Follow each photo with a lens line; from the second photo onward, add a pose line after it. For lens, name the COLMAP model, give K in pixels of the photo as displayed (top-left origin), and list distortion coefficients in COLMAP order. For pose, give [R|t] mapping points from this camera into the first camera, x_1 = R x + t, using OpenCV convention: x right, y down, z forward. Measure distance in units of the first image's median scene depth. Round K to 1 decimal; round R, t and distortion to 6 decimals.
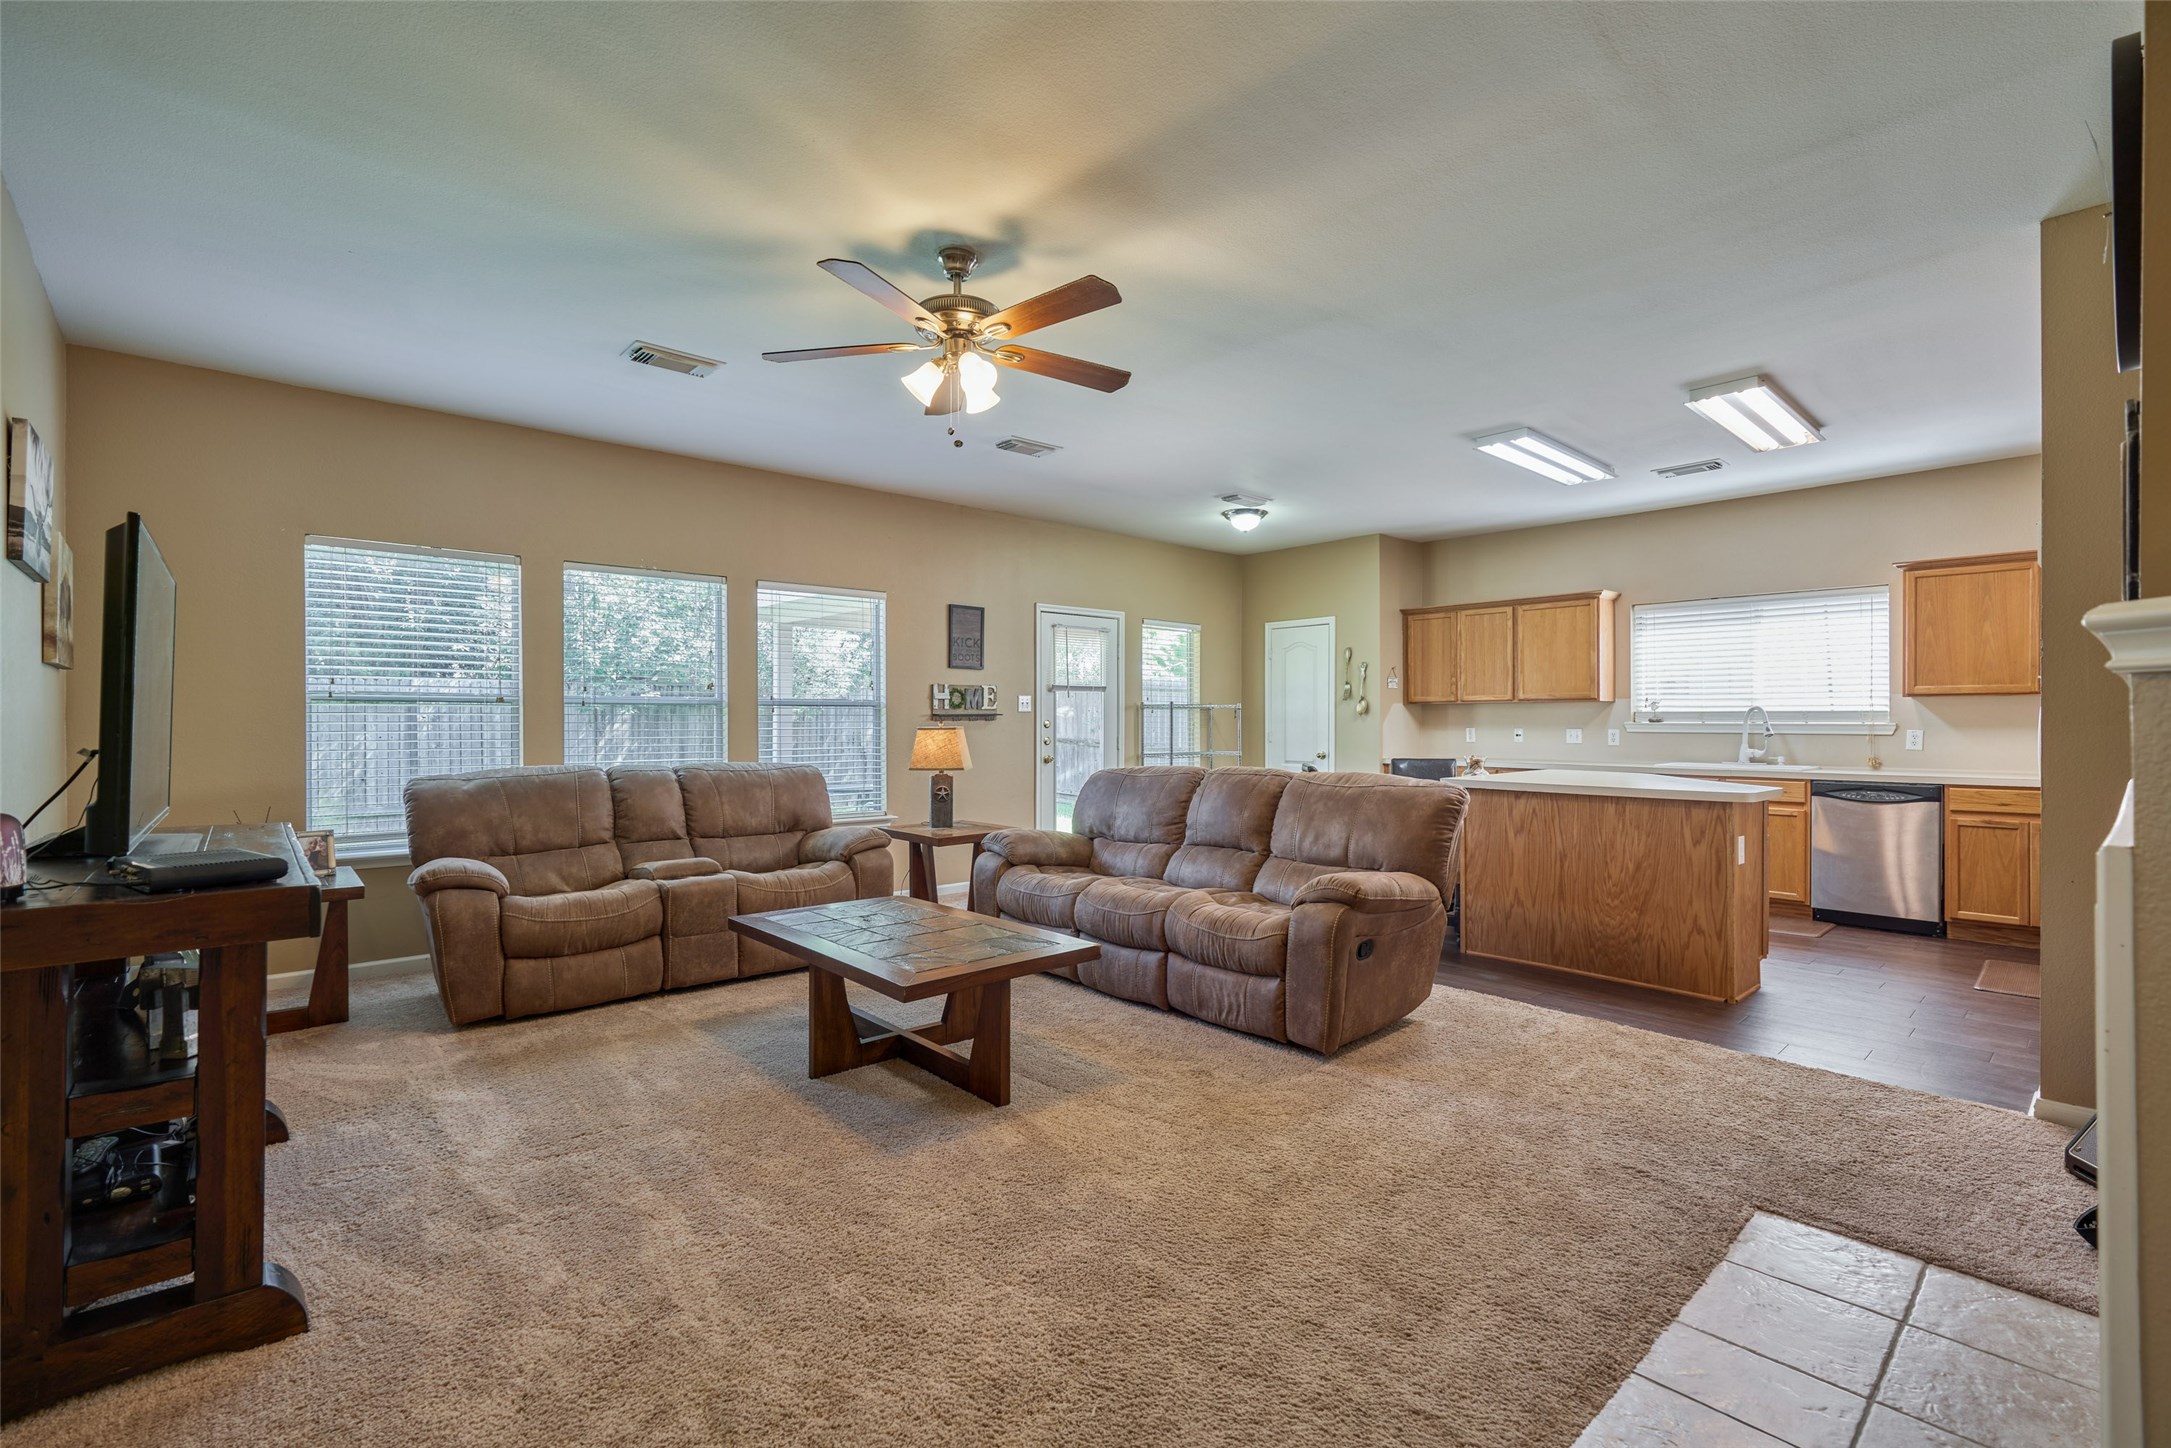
lens RADIAL K [[969.5, 0, 1088.1], [0, 969.5, 723.8], [0, 0, 1]] dist [-0.008861, 0.001699]
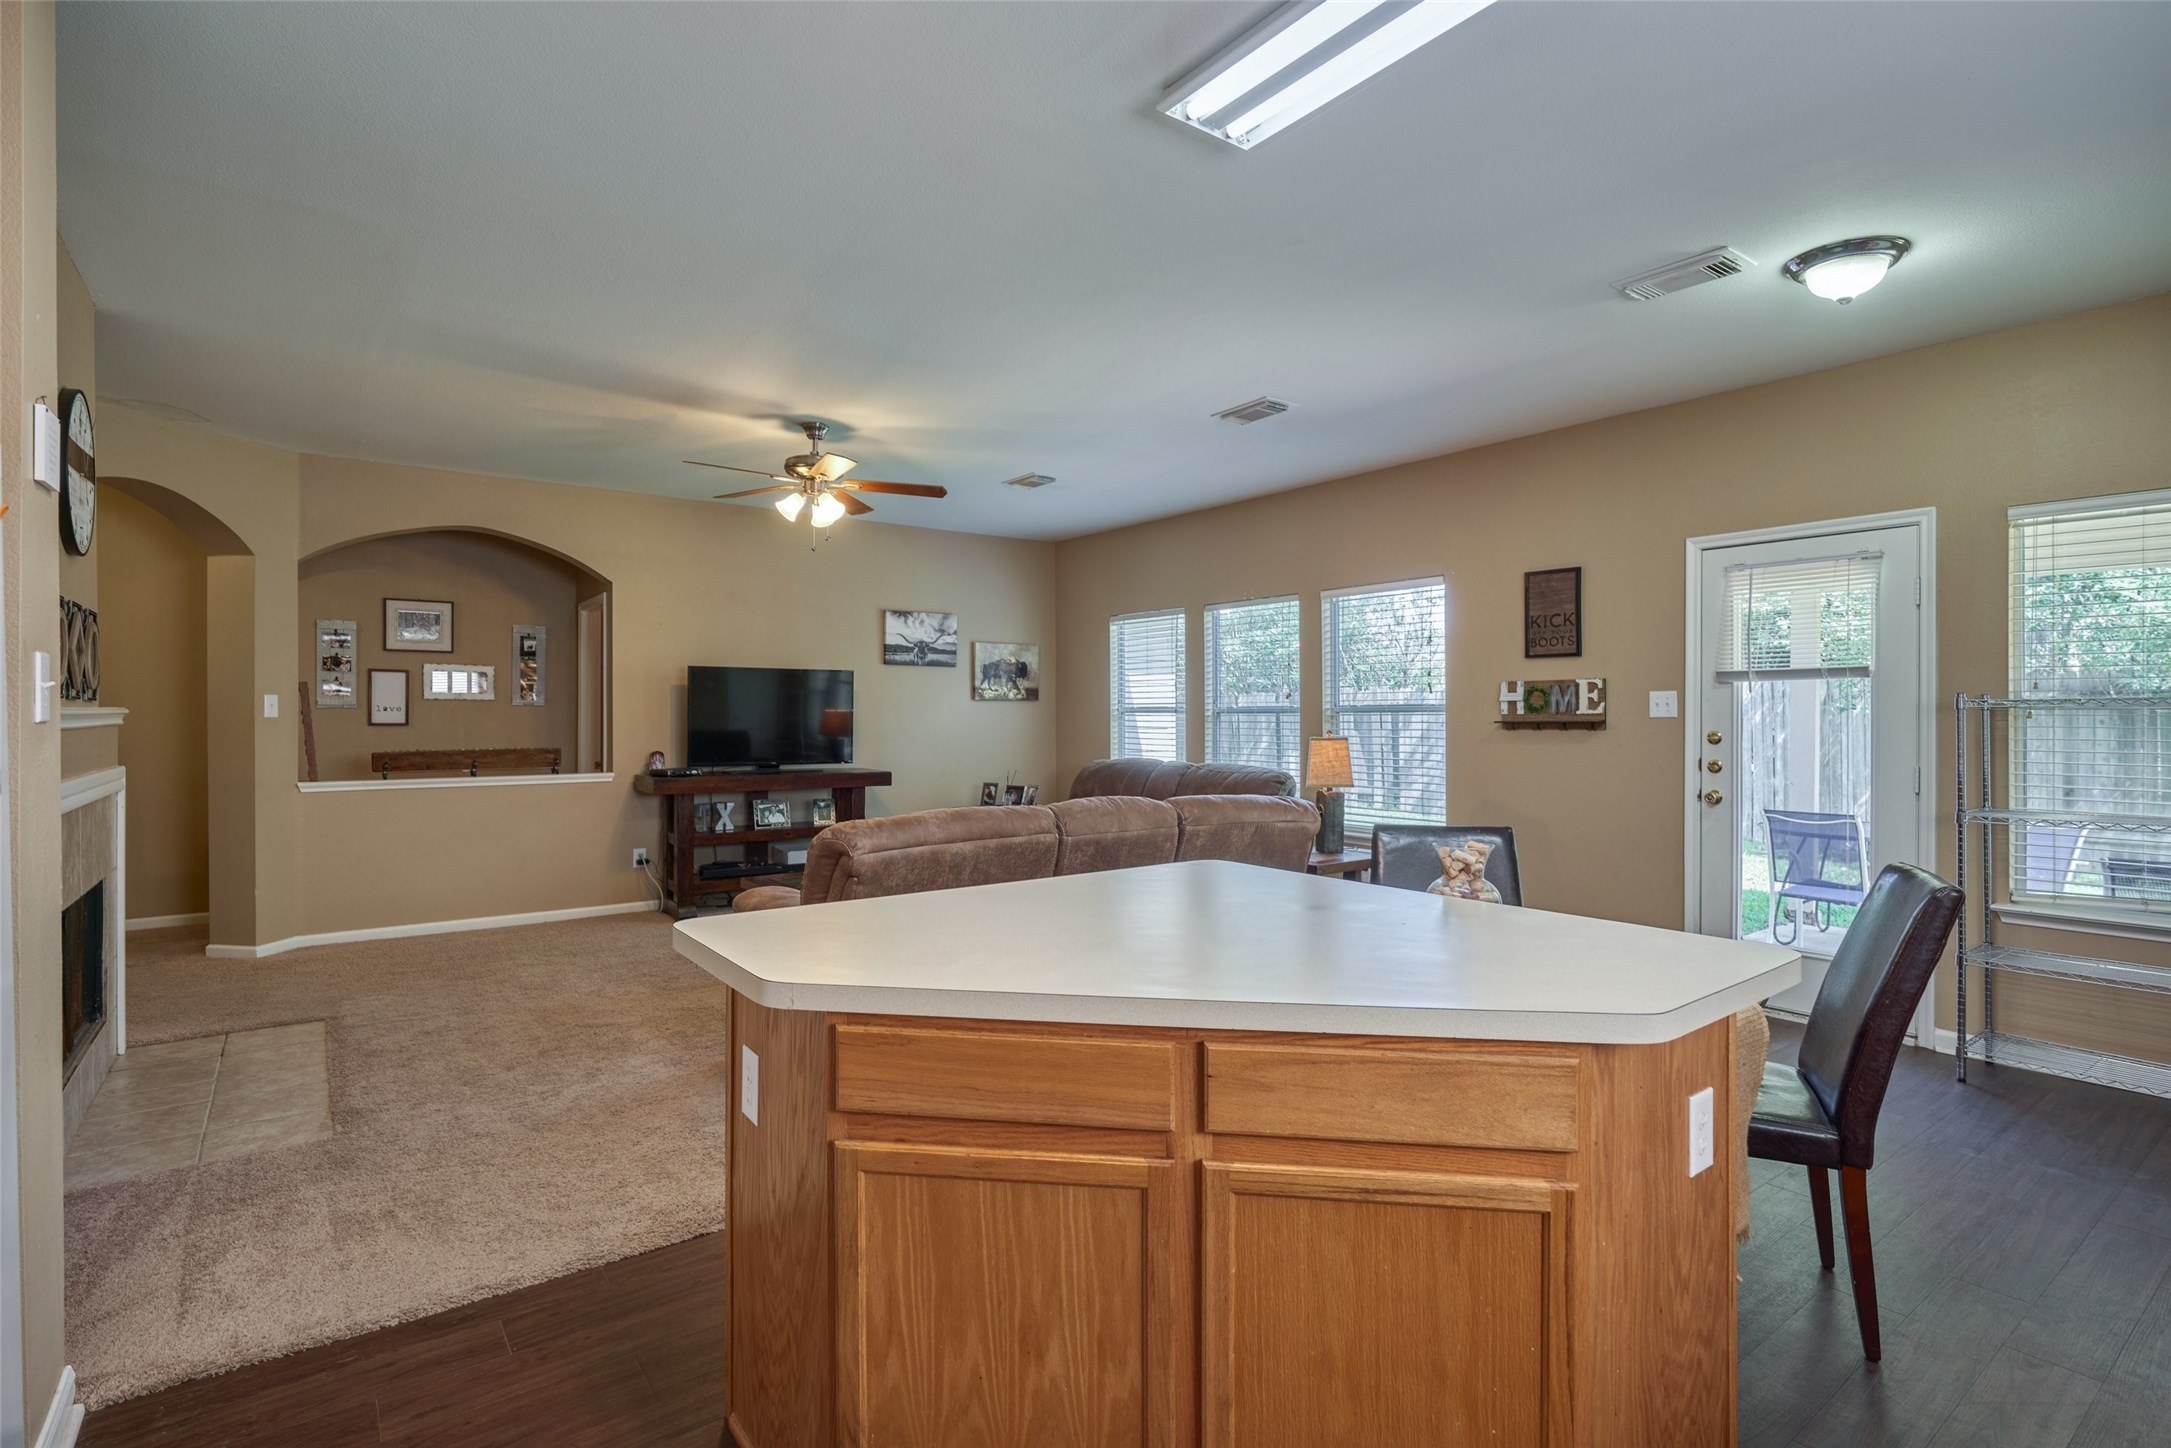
lens RADIAL K [[1055.6, 0, 1091.3], [0, 1055.6, 721.7], [0, 0, 1]] dist [-0.005700, 0.001250]
pose [[-0.091927, 0.007126, -0.995740, 0.690693], [-0.001827, 0.999972, 0.007325, -0.014666], [0.995764, 0.002493, -0.091912, 0.741001]]
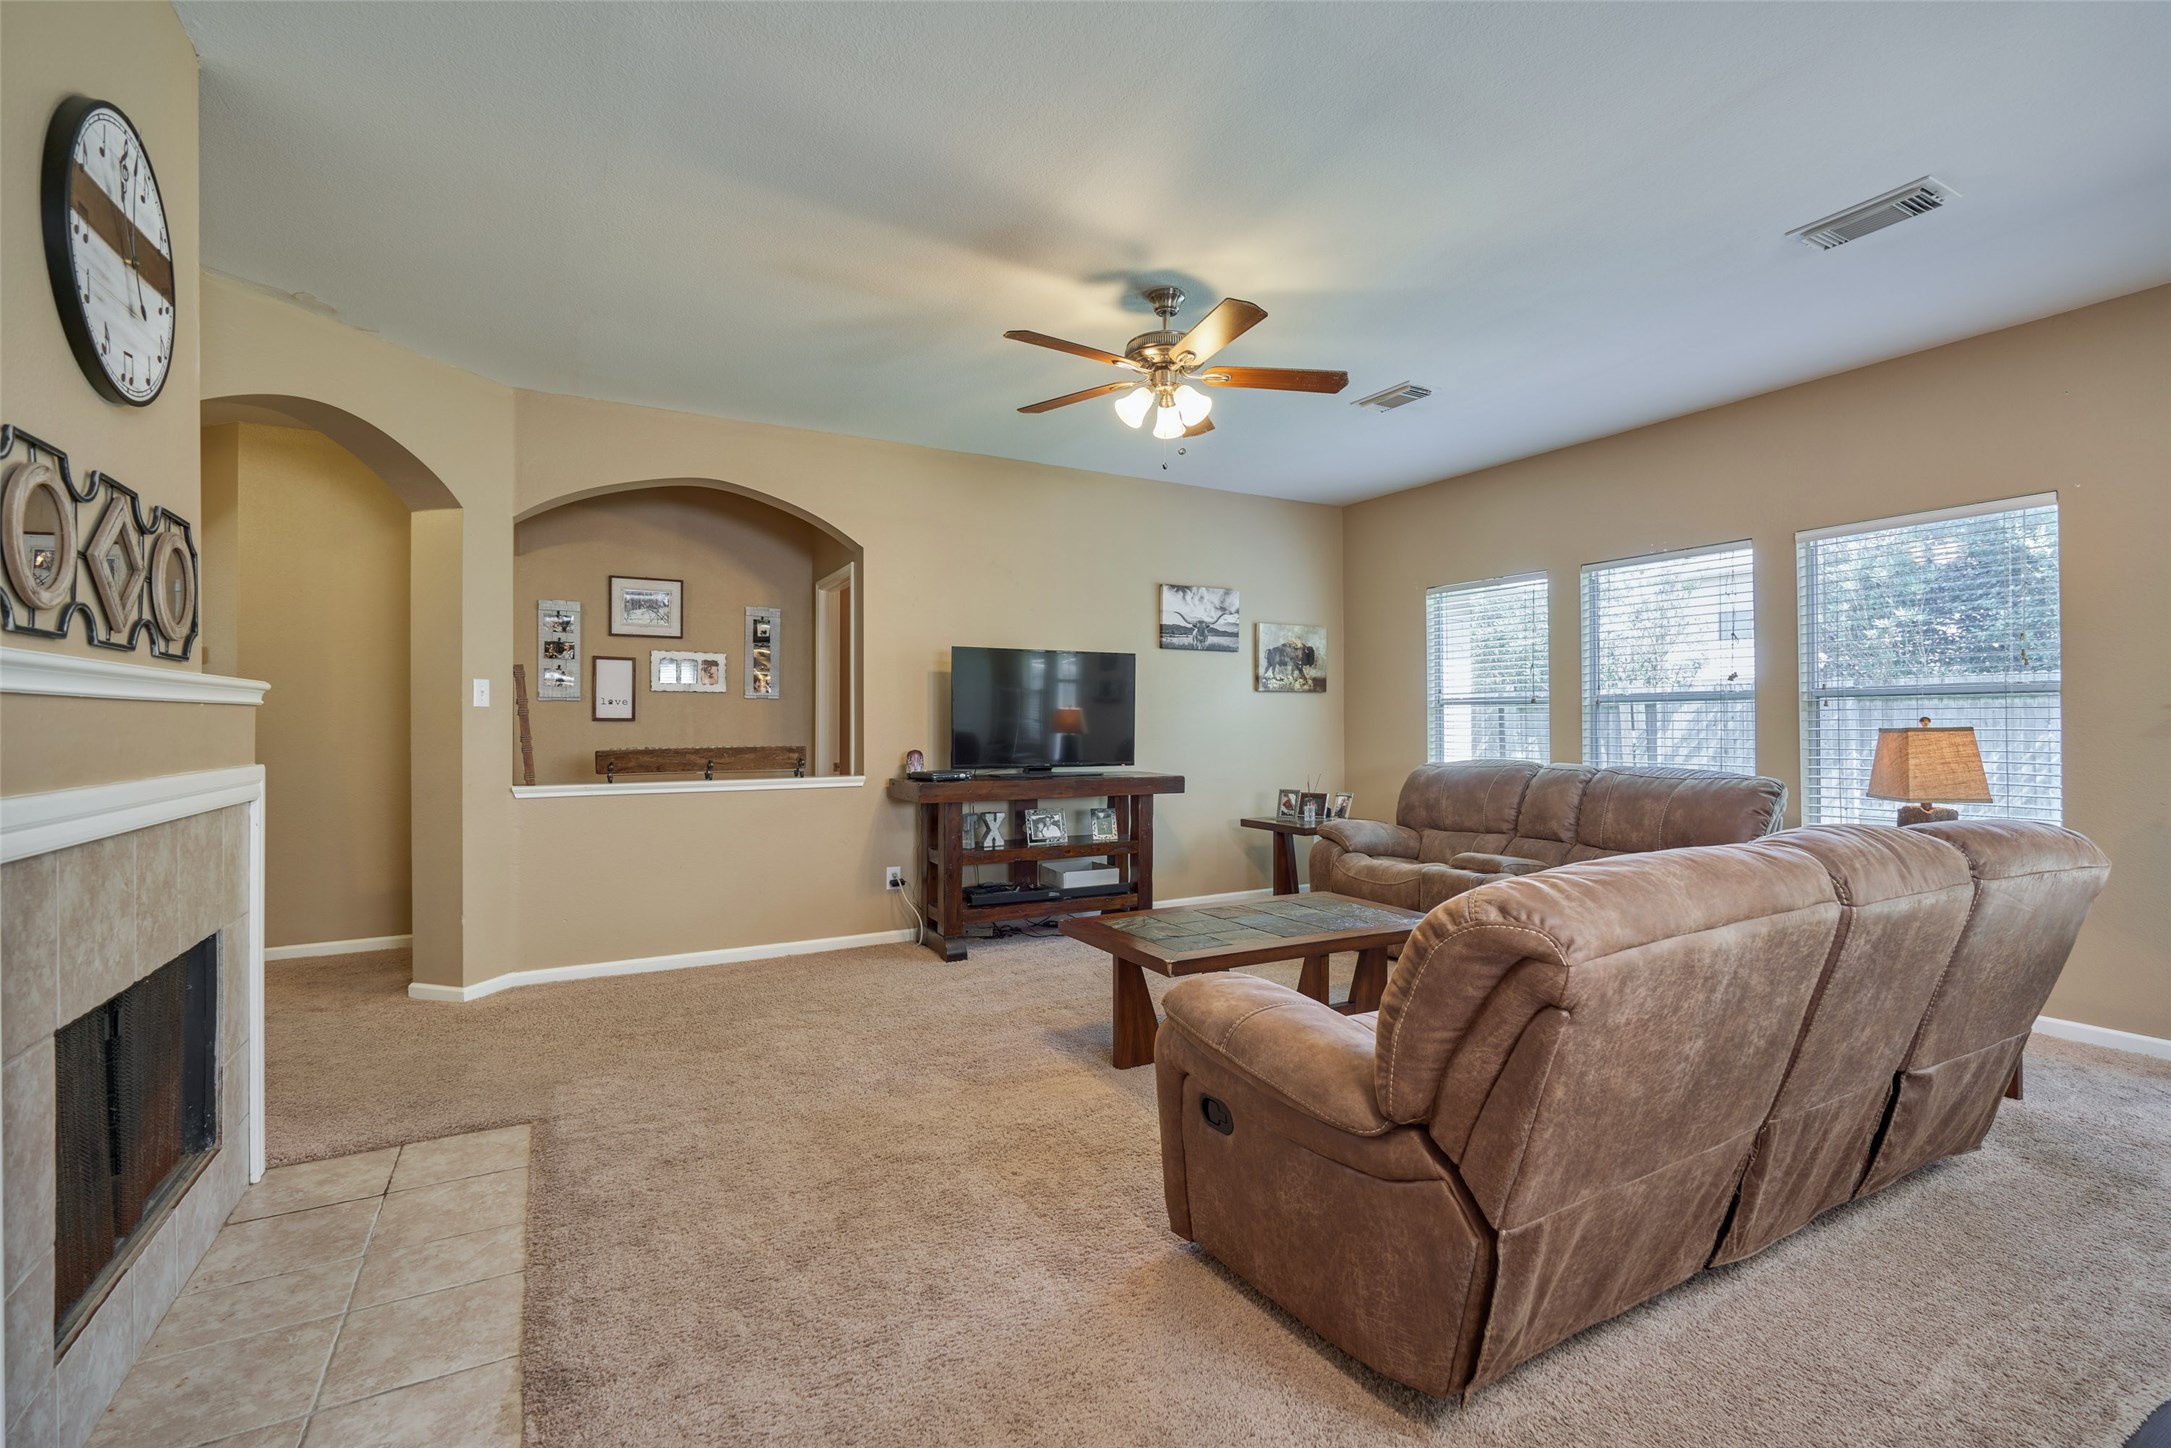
lens RADIAL K [[969.5, 0, 1091.4], [0, 969.5, 722.3], [0, 0, 1]] dist [-0.008861, 0.001699]
pose [[-0.219848, 0.000681, -0.975534, 0.444786], [0.001411, 0.999999, 0.000380, -0.000413], [0.975533, -0.001293, -0.219848, 0.541316]]
